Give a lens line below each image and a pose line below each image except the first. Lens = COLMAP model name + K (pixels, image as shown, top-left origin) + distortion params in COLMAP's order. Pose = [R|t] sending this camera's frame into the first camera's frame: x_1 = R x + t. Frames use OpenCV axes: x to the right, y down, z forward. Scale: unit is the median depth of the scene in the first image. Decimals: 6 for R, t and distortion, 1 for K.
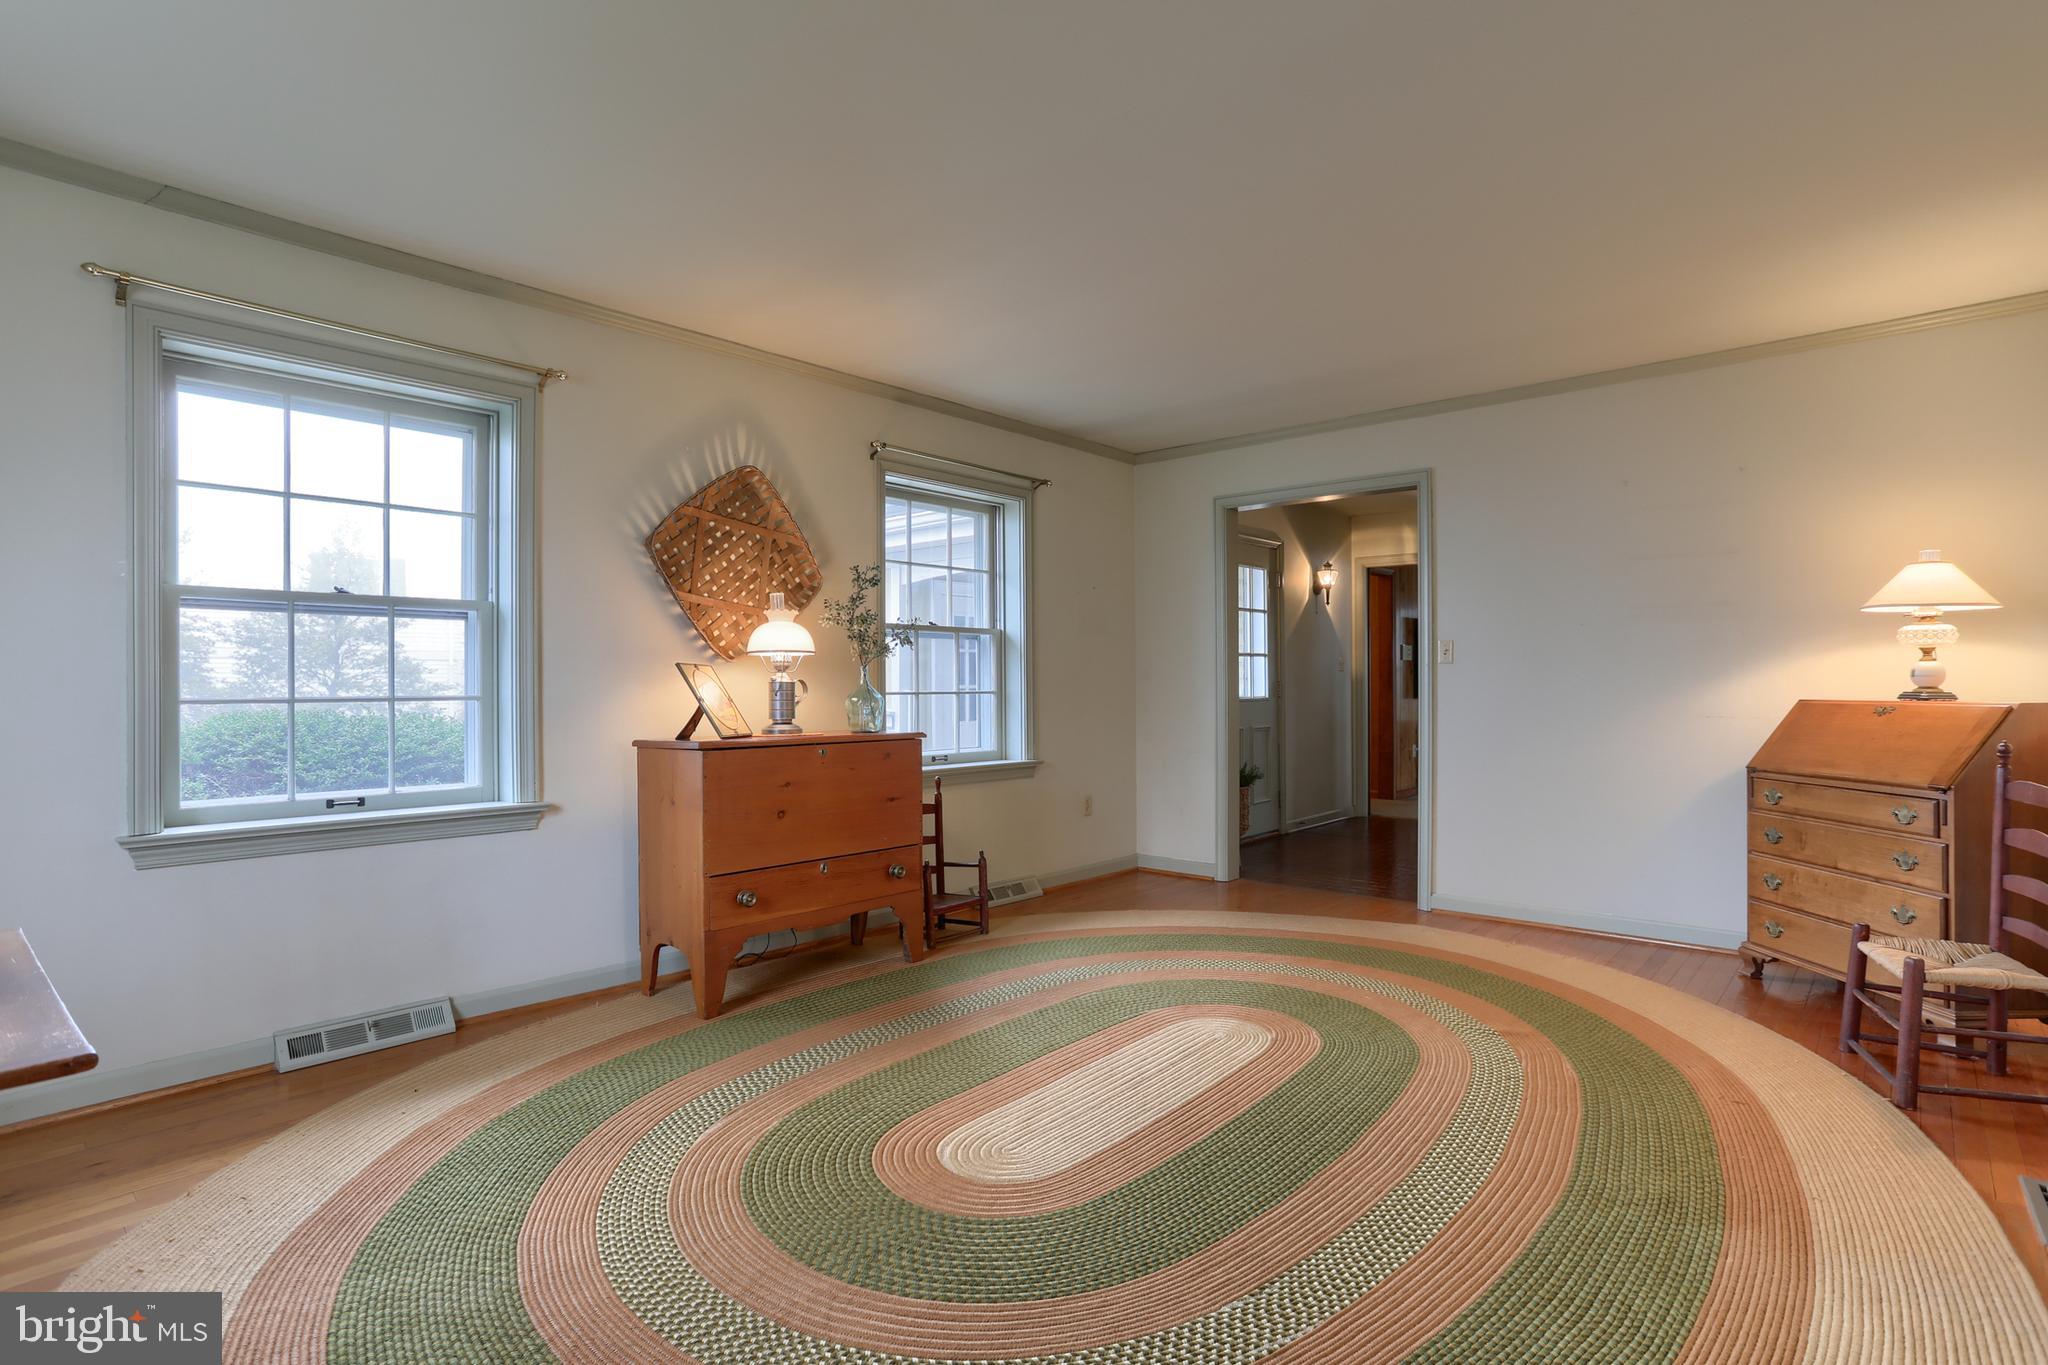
lens RADIAL K [[1021.3, 0, 1031.0], [0, 1021.3, 676.1], [0, 0, 1]] dist [-0.017261, 0.000232]
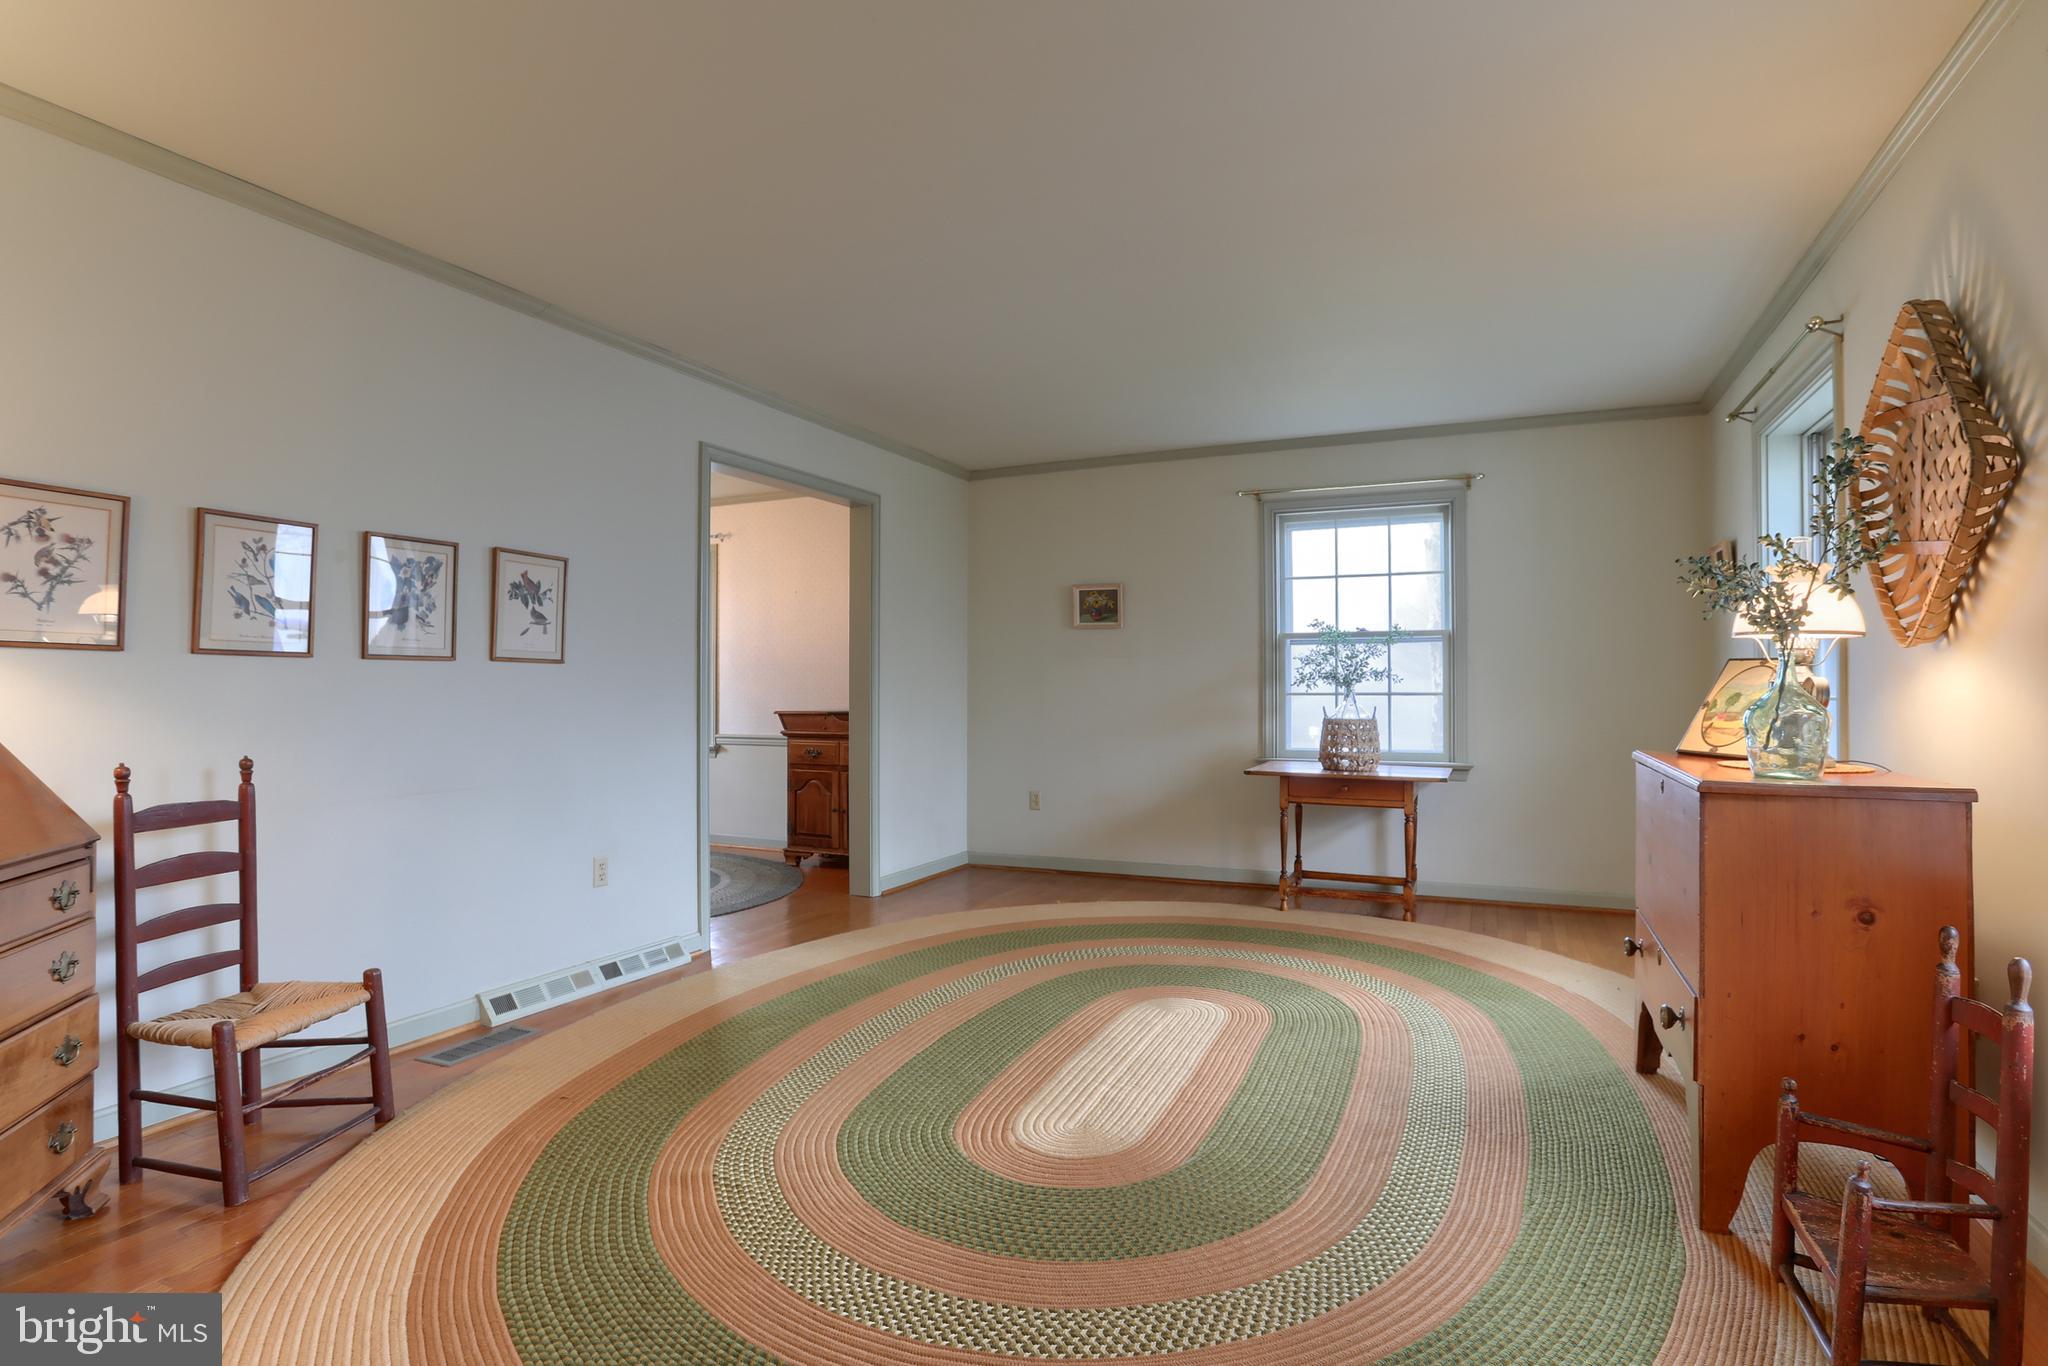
lens RADIAL K [[1031.0, 0, 1026.5], [0, 1031.0, 635.3], [0, 0, 1]] dist [-0.044115, 0.000843]
pose [[-0.954810, -0.010119, -0.297043, 0.381312], [0.006896, 0.998397, -0.056177, 0.008772], [0.297136, -0.055687, -0.953210, 1.454383]]
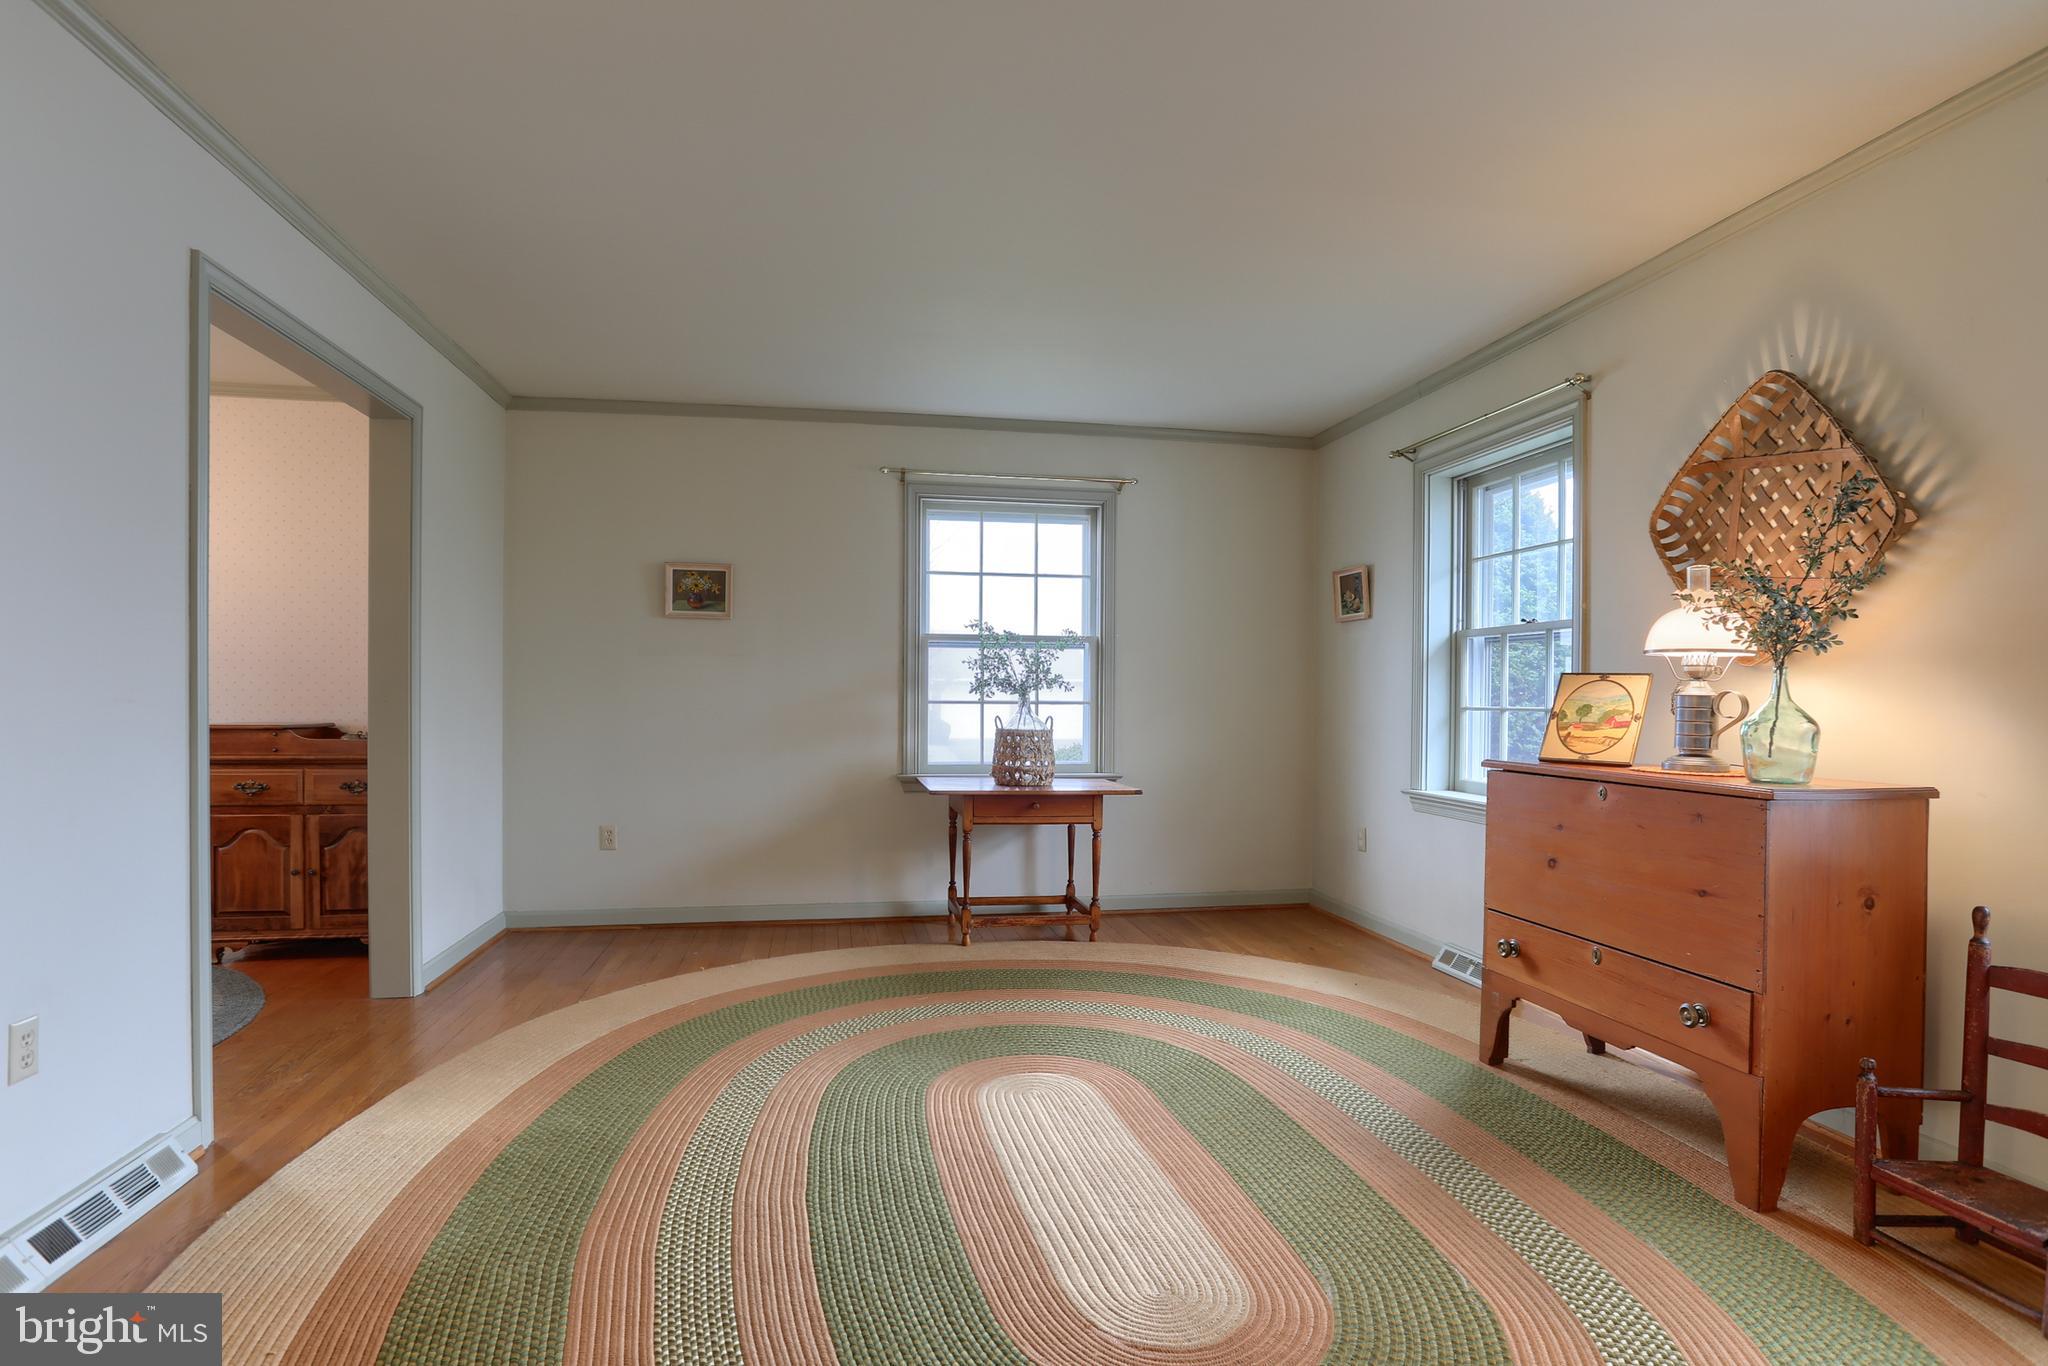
lens RADIAL K [[1063.3, 0, 1027.3], [0, 1063.3, 675.8], [0, 0, 1]] dist [-0.065594, 0.036159]
pose [[-0.609029, -0.014899, -0.793008, 0.590353], [0.001112, 0.999807, -0.019639, 0.005972], [0.793147, -0.012843, -0.608895, 1.077050]]
